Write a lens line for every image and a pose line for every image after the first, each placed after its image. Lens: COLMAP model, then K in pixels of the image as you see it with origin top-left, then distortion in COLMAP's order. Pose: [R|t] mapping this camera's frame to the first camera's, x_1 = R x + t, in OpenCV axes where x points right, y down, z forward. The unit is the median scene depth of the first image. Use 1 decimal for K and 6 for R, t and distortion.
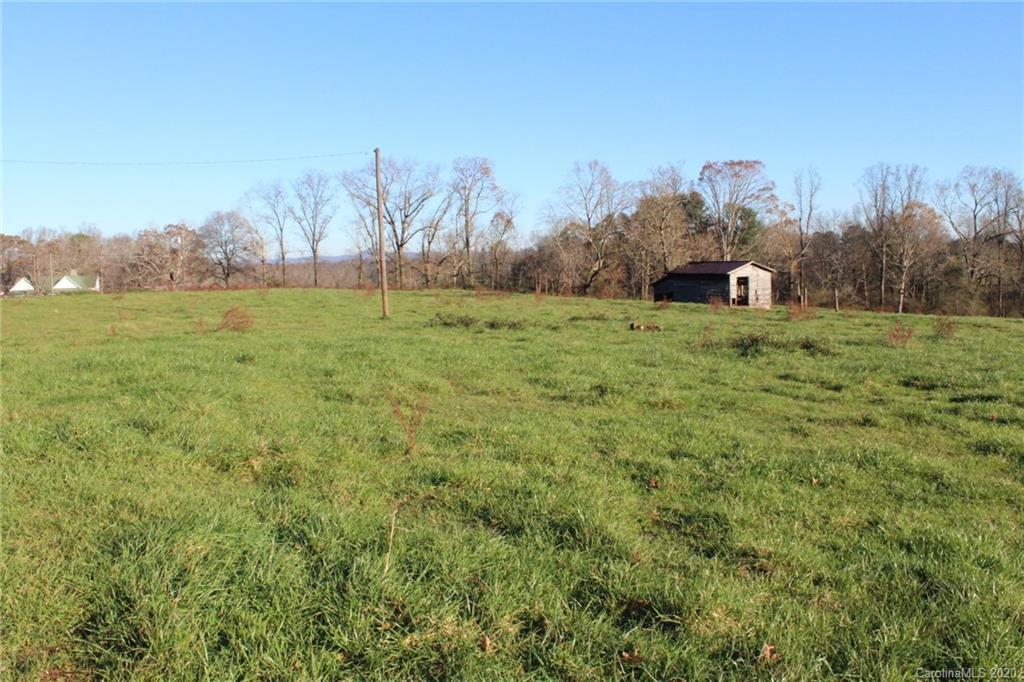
lens RADIAL K [[863.3, 0, 519.7], [0, 863.3, 341.4], [0, 0, 1]] dist [-0.162824, 0.147873]
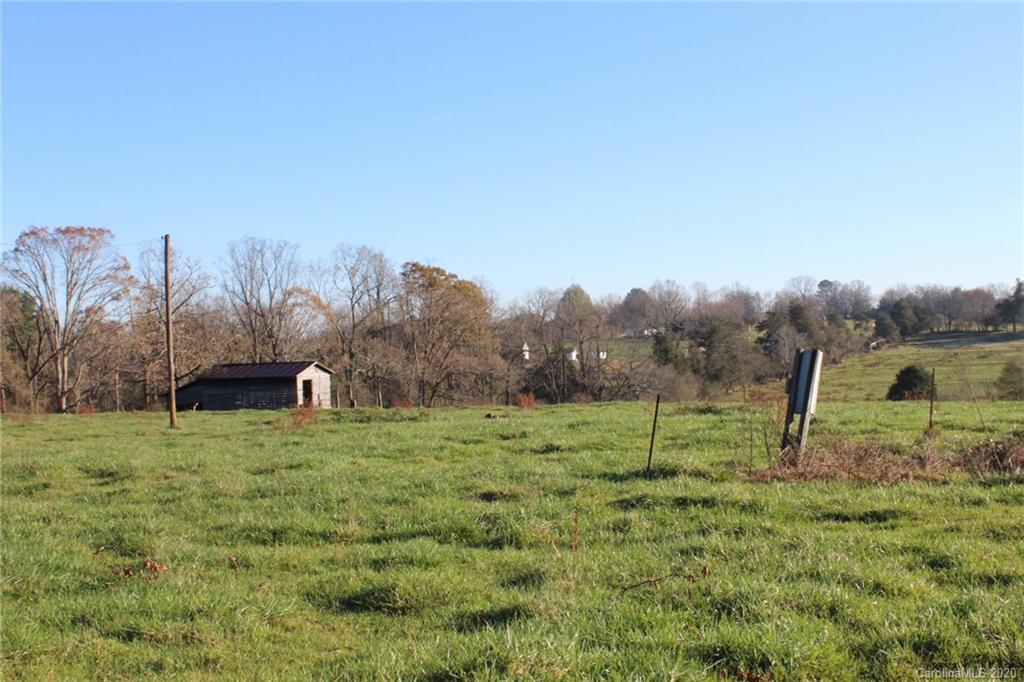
lens RADIAL K [[1332.4, 0, 520.0], [0, 1332.4, 345.1], [0, 0, 1]] dist [-0.074970, 0.148481]
pose [[0.739213, -0.002044, 0.673469, -0.216577], [0.077313, 0.993642, -0.081844, 0.007438], [-0.669020, 0.112568, 0.734671, -0.064490]]
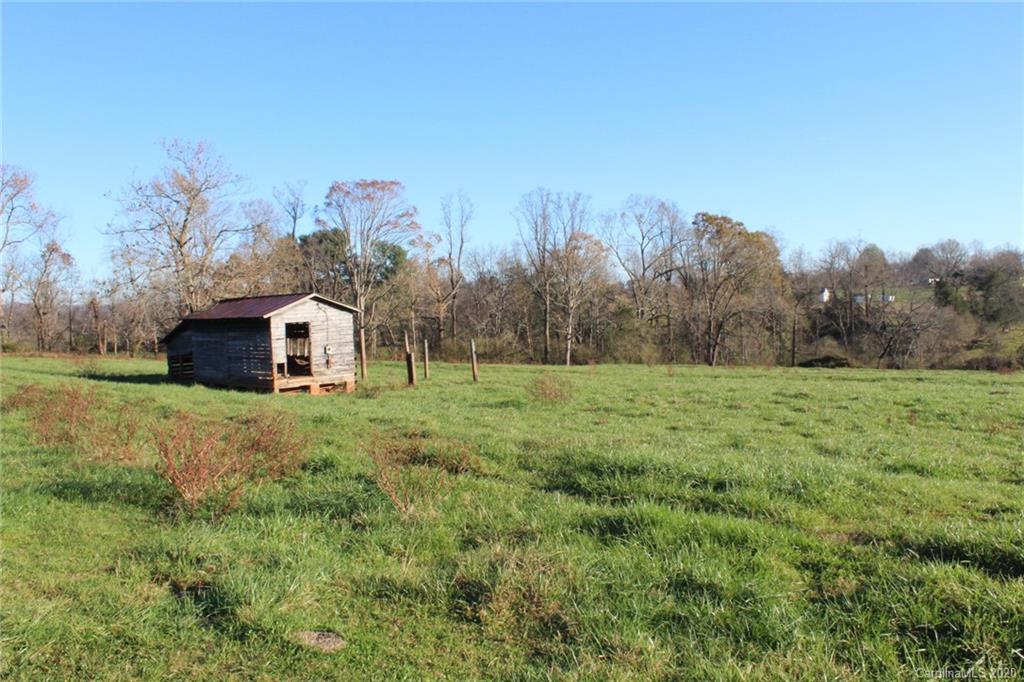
lens RADIAL K [[863.3, 0, 519.7], [0, 863.3, 341.4], [0, 0, 1]] dist [-0.162824, 0.147873]
pose [[0.930592, -0.025298, 0.365182, 0.085629], [0.046368, 0.997720, -0.049041, -0.013597], [-0.363108, 0.062570, 0.929644, 0.197766]]
